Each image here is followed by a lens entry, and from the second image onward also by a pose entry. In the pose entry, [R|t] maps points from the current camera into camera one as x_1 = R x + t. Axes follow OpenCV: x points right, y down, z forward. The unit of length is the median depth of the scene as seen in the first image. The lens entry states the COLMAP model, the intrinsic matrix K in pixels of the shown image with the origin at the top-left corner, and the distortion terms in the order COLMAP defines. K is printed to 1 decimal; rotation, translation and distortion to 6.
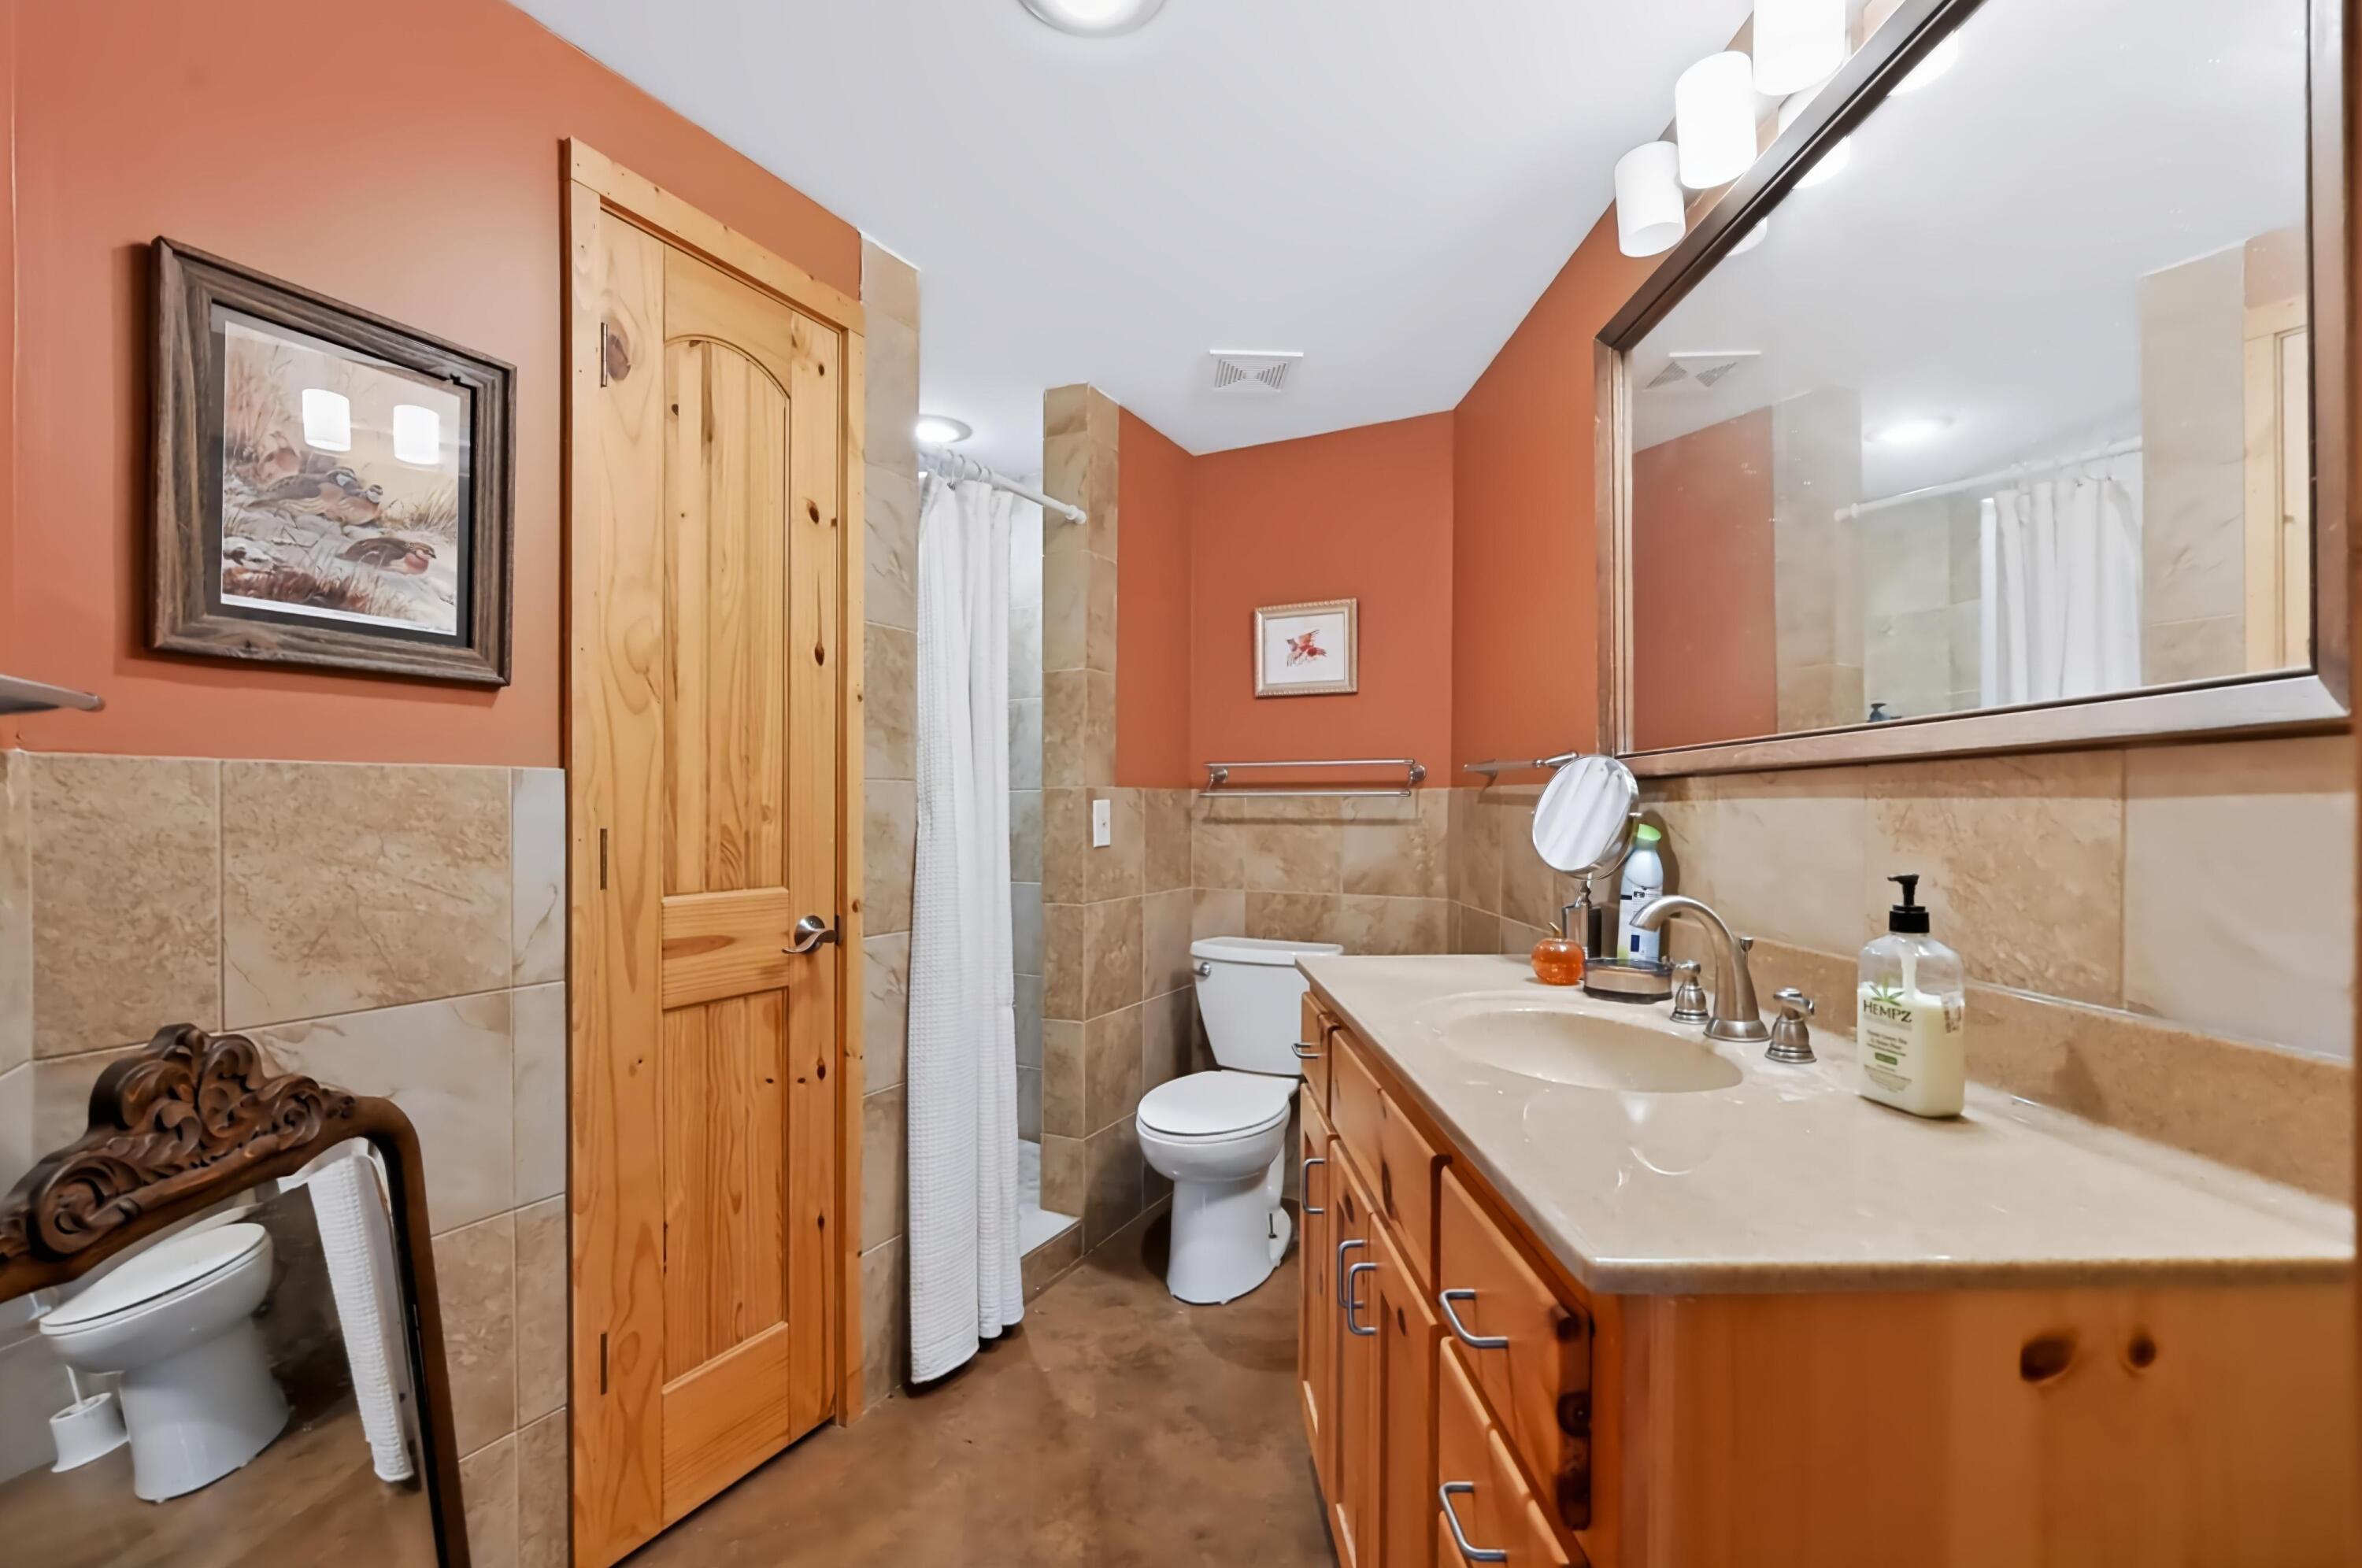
lens RADIAL K [[1022.6, 0, 1184.3], [0, 1022.6, 834.6], [0, 0, 1]] dist [0.001436, 0.000225]
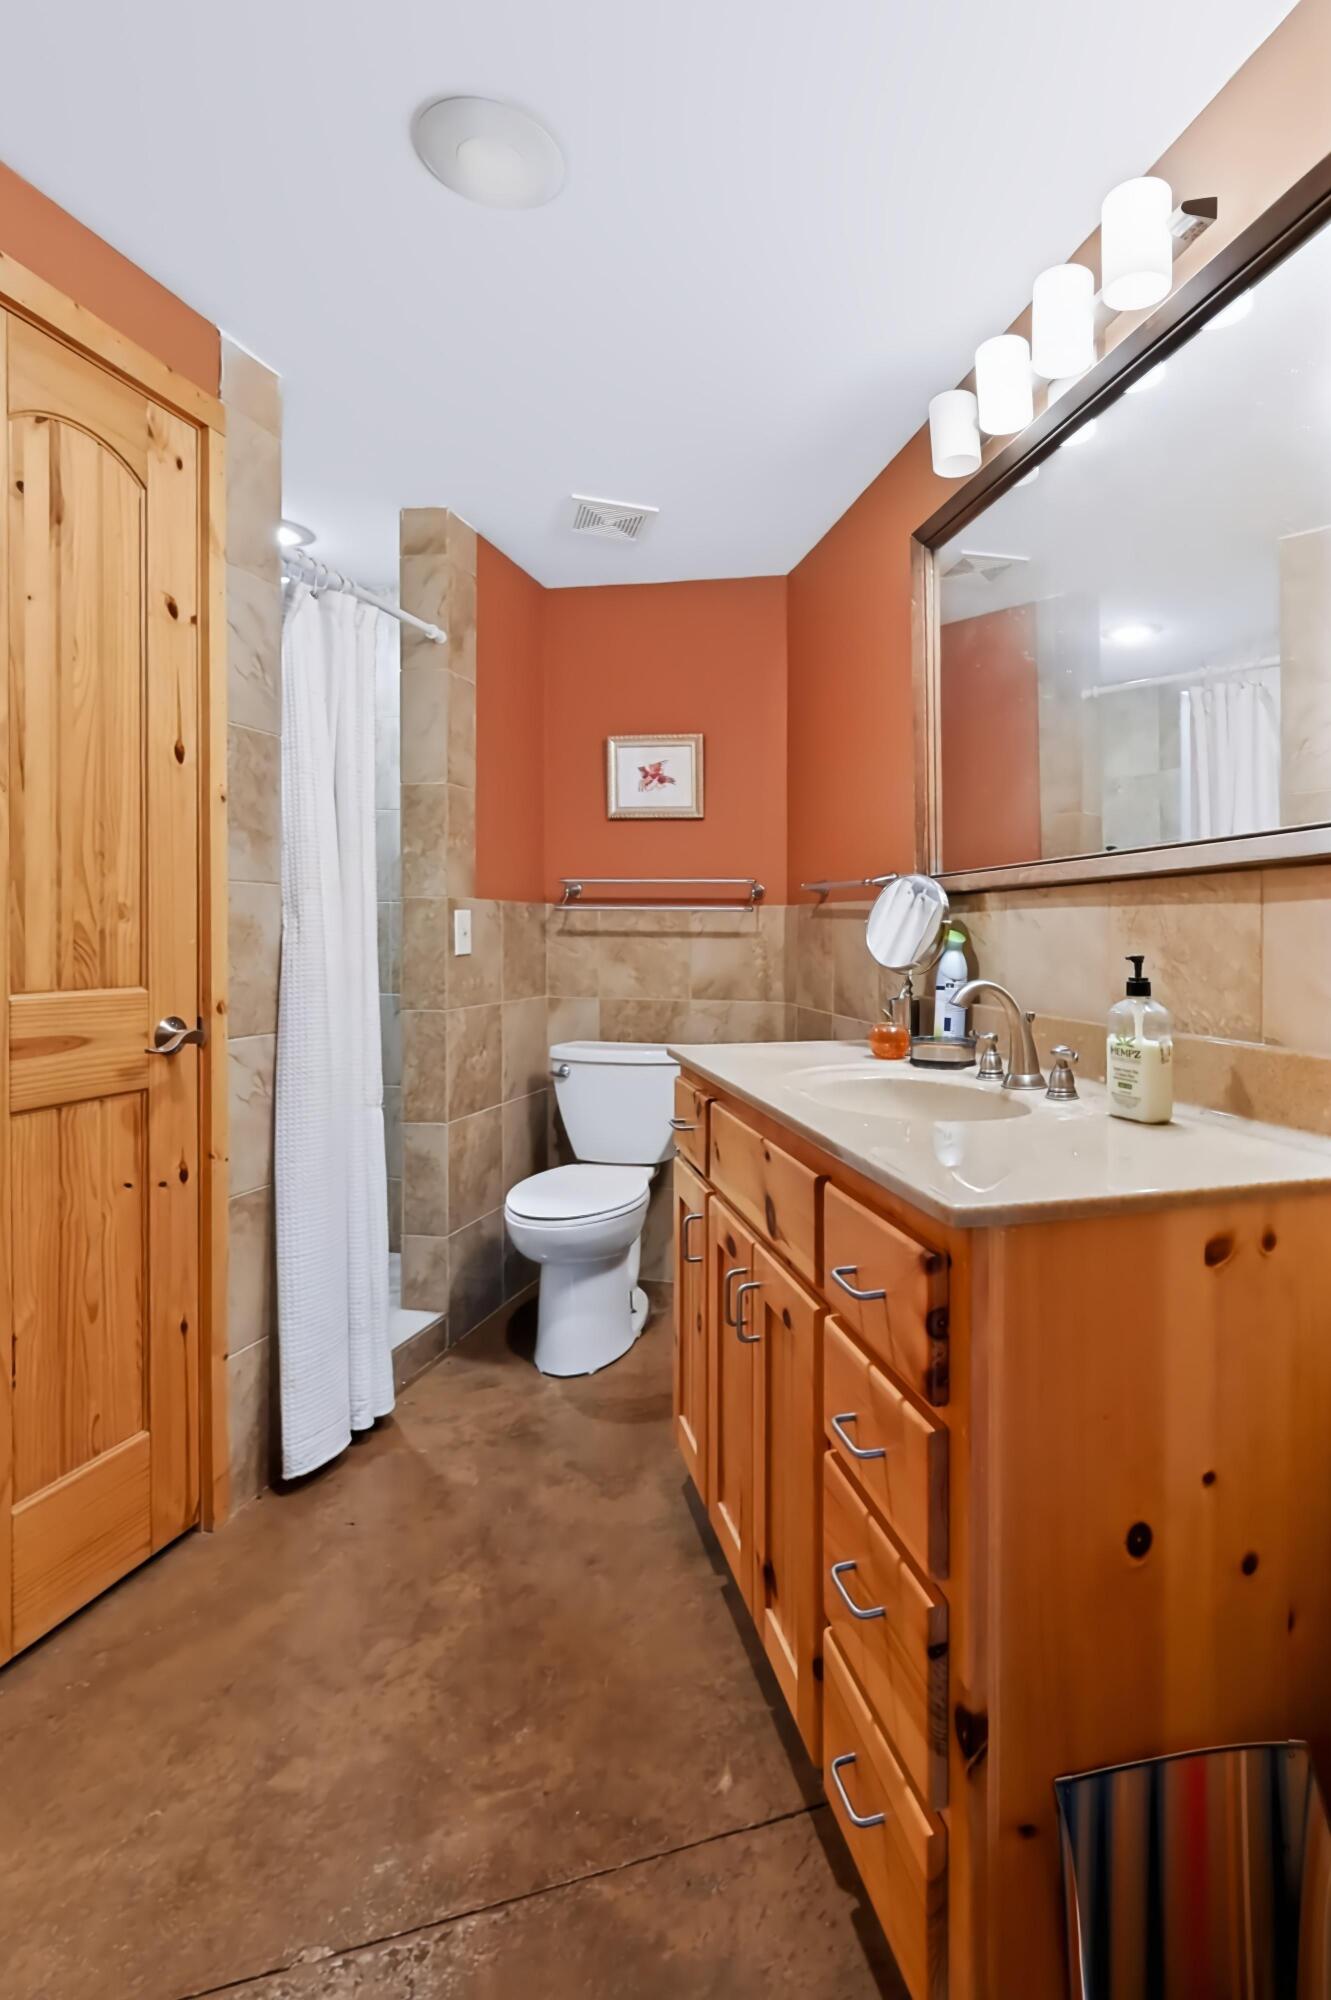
lens RADIAL K [[1331.1, 0, 665.5], [0, 1331.1, 1000.0], [0, 0, 1]] dist [0.005763, 0.000651]
pose [[0.958020, 0.011981, 0.286452, -0.285982], [-0.004502, 0.999632, -0.026754, 0.098072], [-0.286668, 0.024342, 0.957721, -0.369348]]
